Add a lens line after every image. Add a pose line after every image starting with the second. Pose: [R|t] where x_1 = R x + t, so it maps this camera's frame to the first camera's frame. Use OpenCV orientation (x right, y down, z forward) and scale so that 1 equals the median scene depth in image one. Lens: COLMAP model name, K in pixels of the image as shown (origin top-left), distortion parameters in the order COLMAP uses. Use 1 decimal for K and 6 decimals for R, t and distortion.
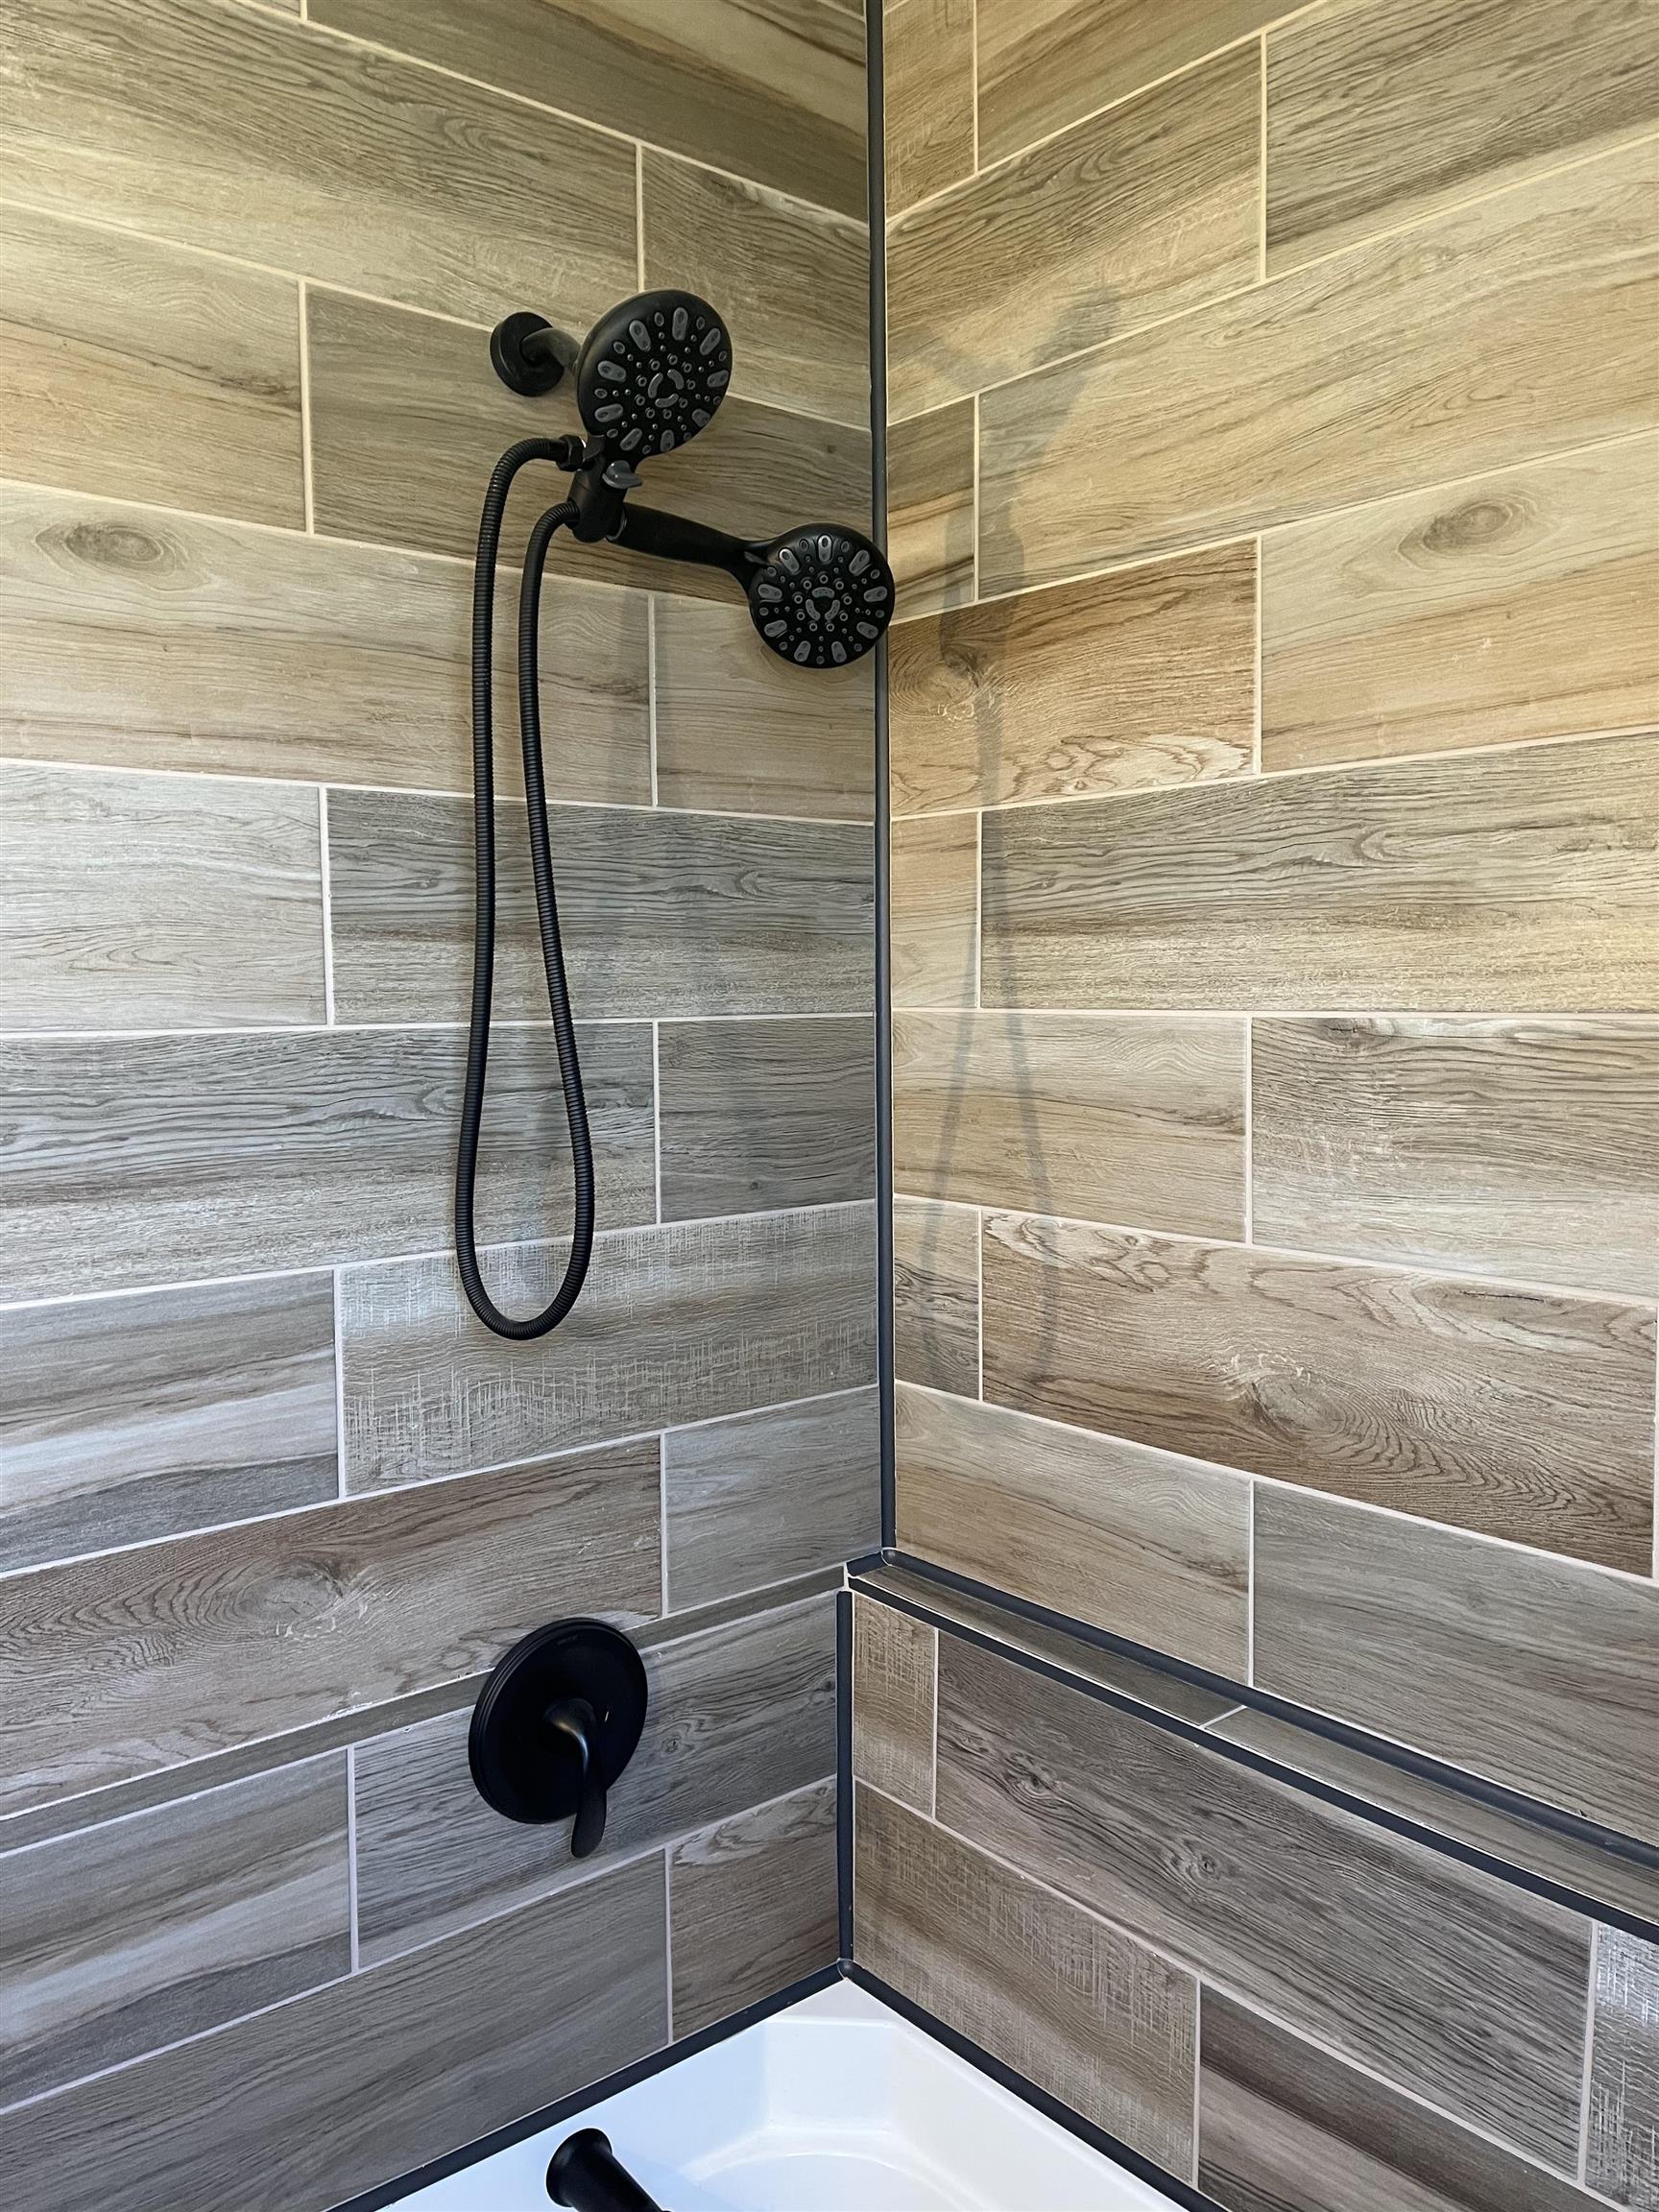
lens RADIAL K [[1674.8, 0, 839.1], [0, 1674.8, 1083.9], [0, 0, 1]] dist [0.080453, -0.099083]
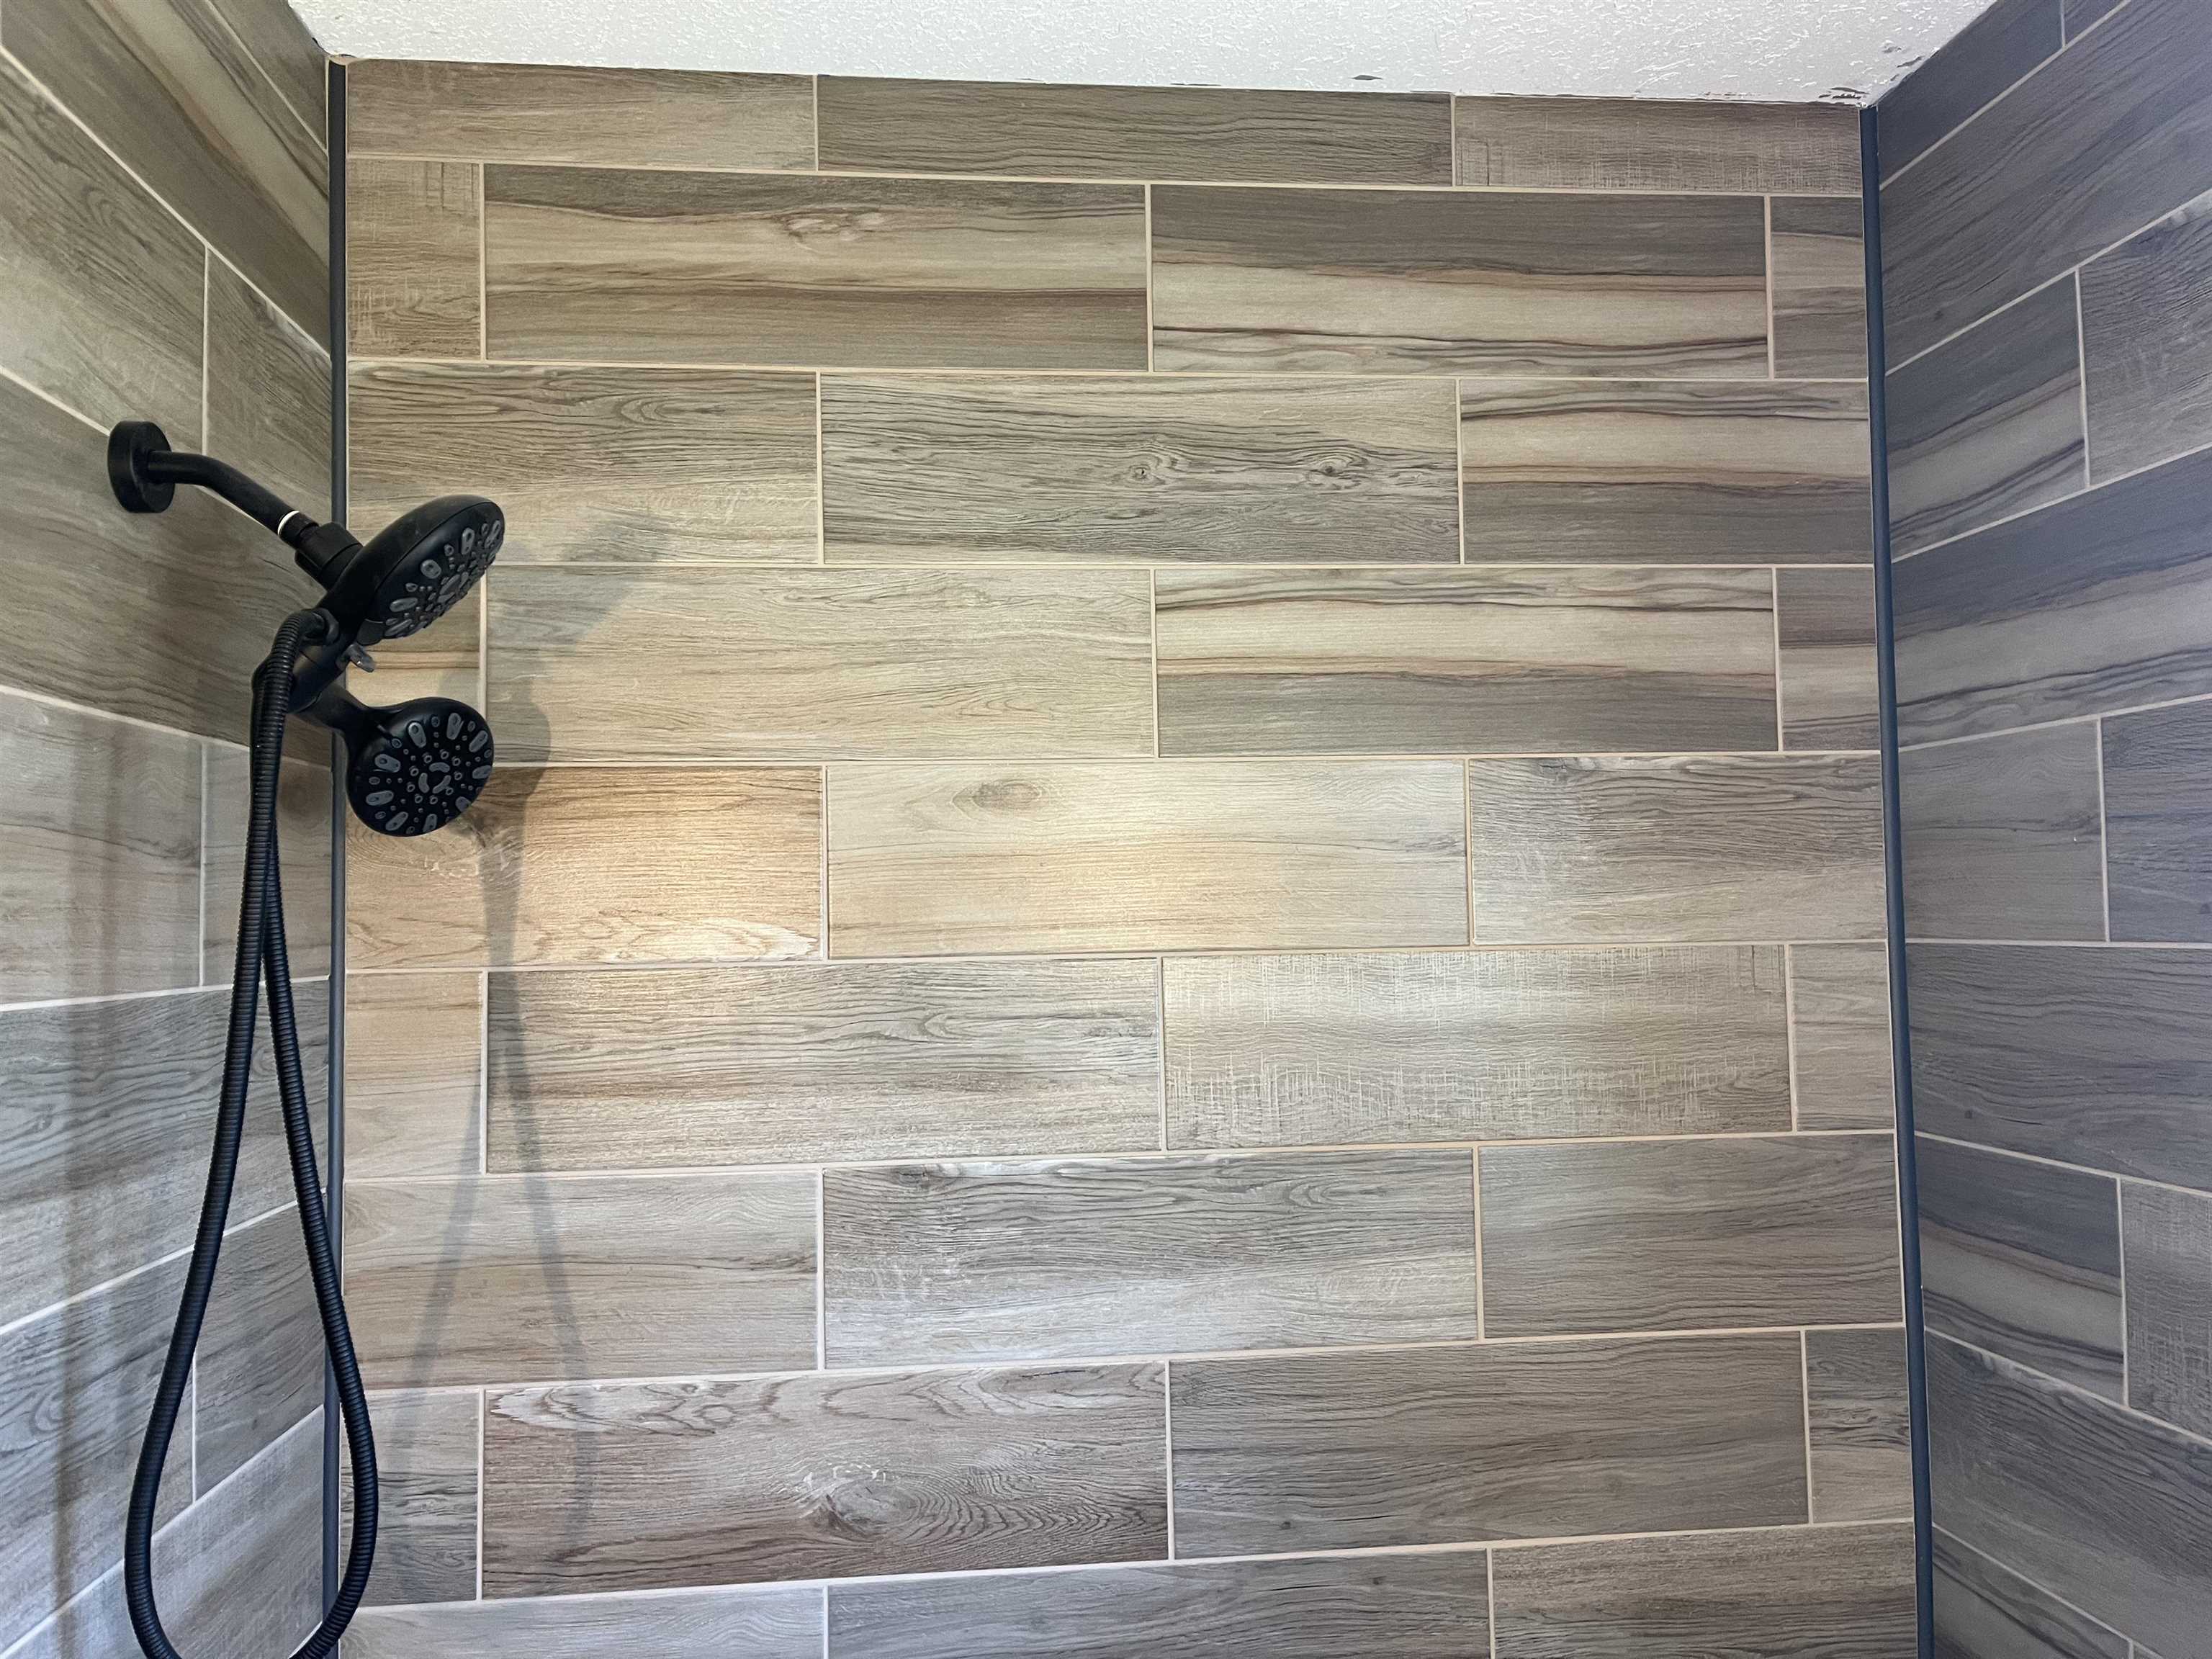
lens RADIAL K [[1674.8, 0, 1062.3], [0, 1674.8, 832.9], [0, 0, 1]] dist [0.080453, -0.099083]
pose [[0.575466, 0.040660, 0.816814, -0.611477], [0.062617, 0.993641, -0.093578, -0.148673], [-0.815425, 0.104997, 0.569261, 0.178345]]
